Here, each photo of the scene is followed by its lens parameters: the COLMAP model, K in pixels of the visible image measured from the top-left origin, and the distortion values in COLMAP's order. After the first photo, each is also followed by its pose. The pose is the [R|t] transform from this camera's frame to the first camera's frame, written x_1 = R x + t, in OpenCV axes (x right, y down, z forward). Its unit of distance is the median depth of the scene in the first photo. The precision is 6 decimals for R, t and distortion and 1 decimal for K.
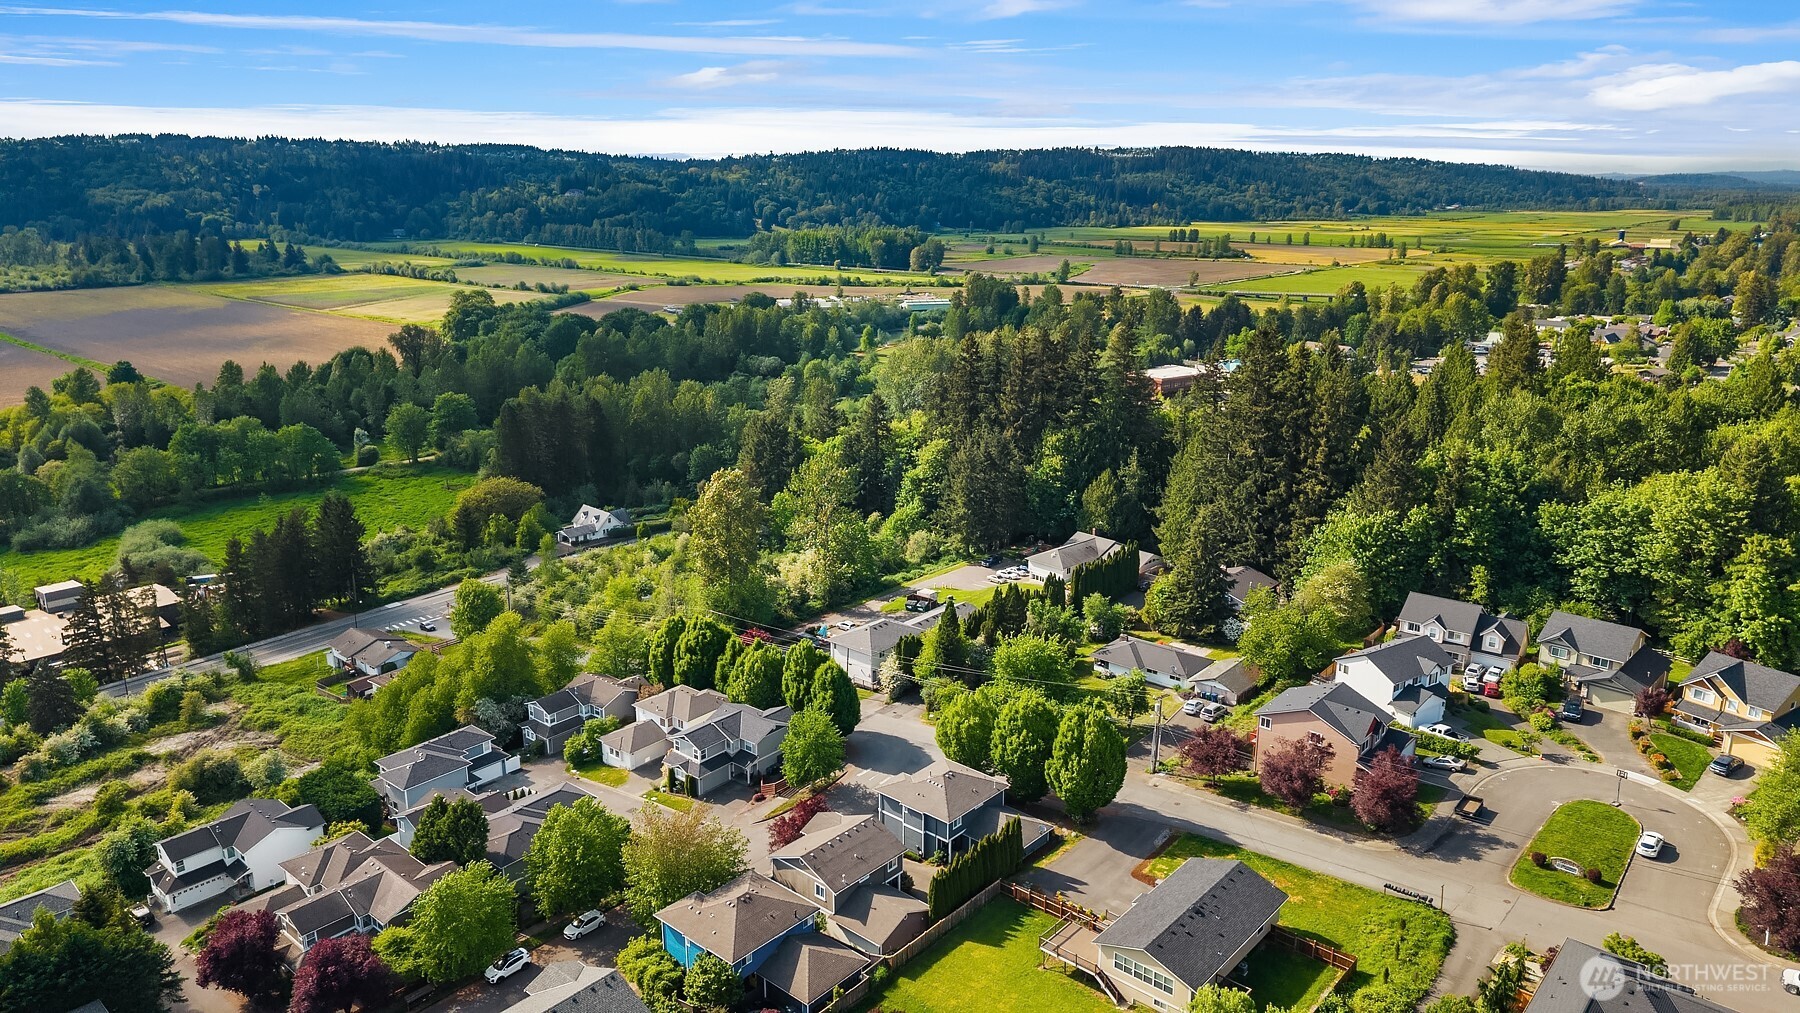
lens RADIAL K [[1187.0, 0, 900.0], [0, 1187.0, 506.5], [0, 0, 1]] dist [0.049771, -0.058531]
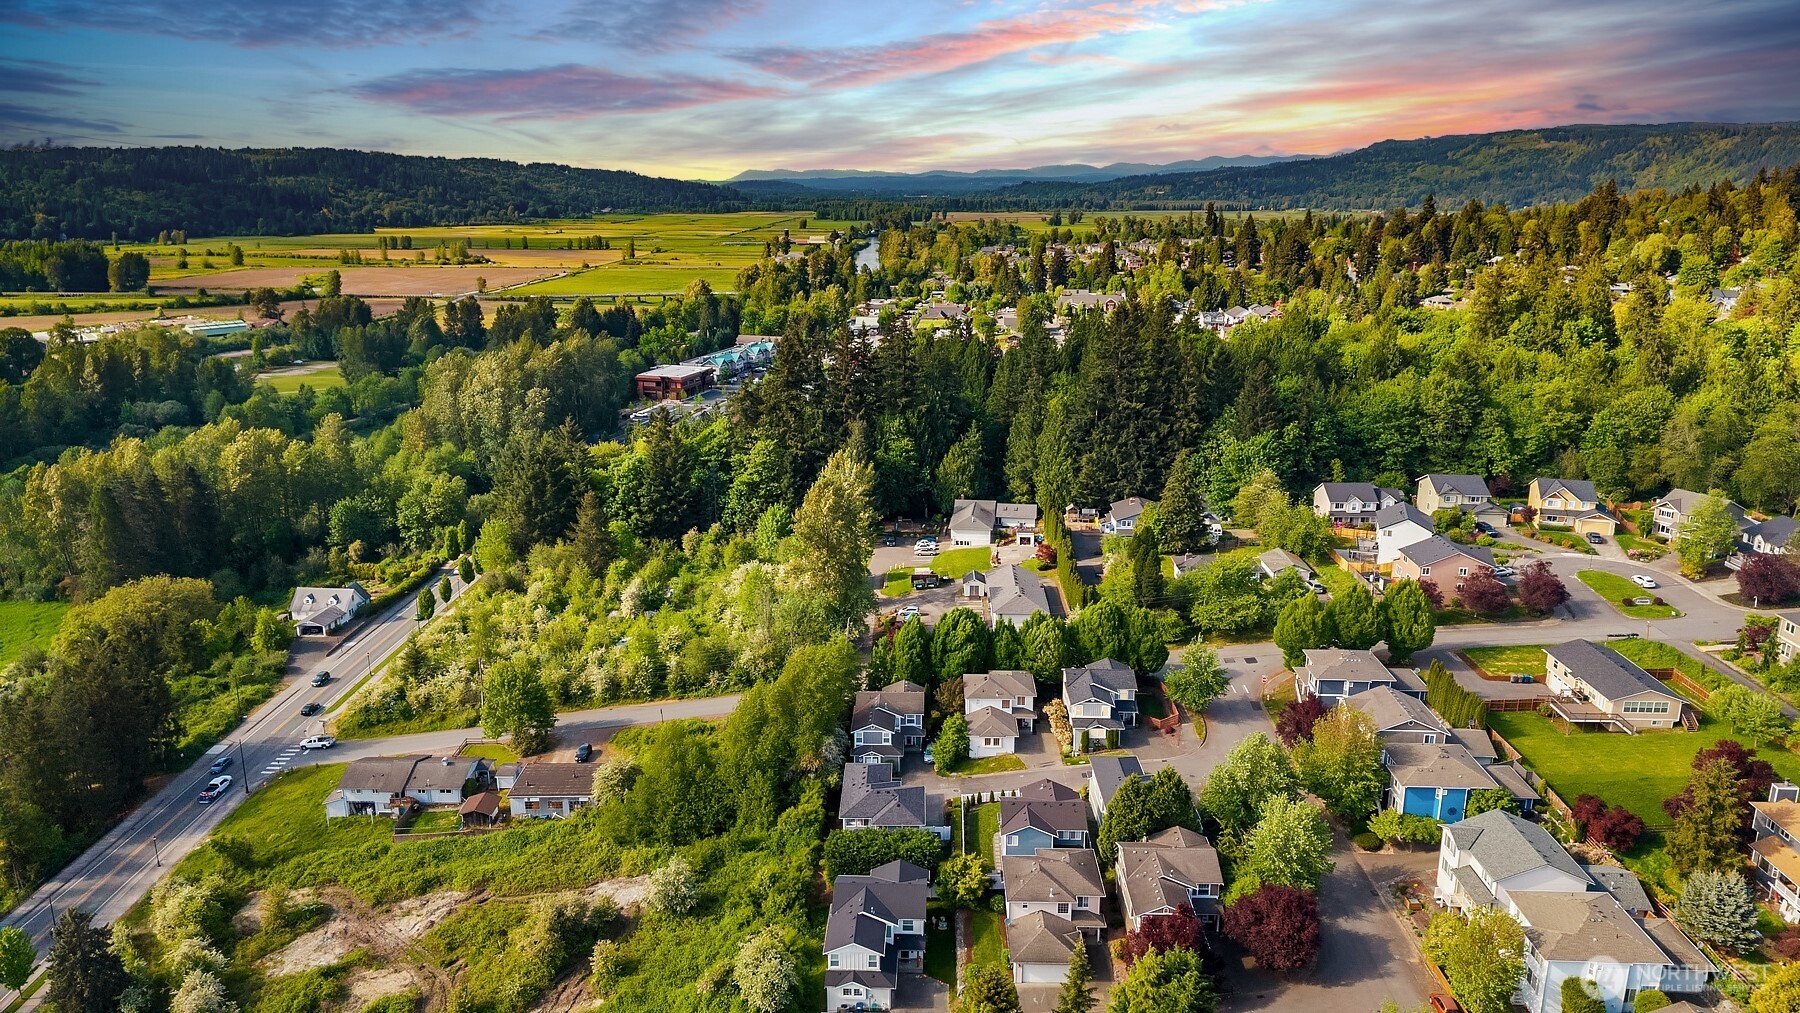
lens RADIAL K [[1187.0, 0, 900.0], [0, 1187.0, 506.5], [0, 0, 1]] dist [0.049771, -0.058531]
pose [[0.779456, -0.164912, 0.604361, -0.546484], [0.166979, 0.984519, 0.053290, -0.039526], [-0.603794, 0.059379, 0.794926, 0.130214]]
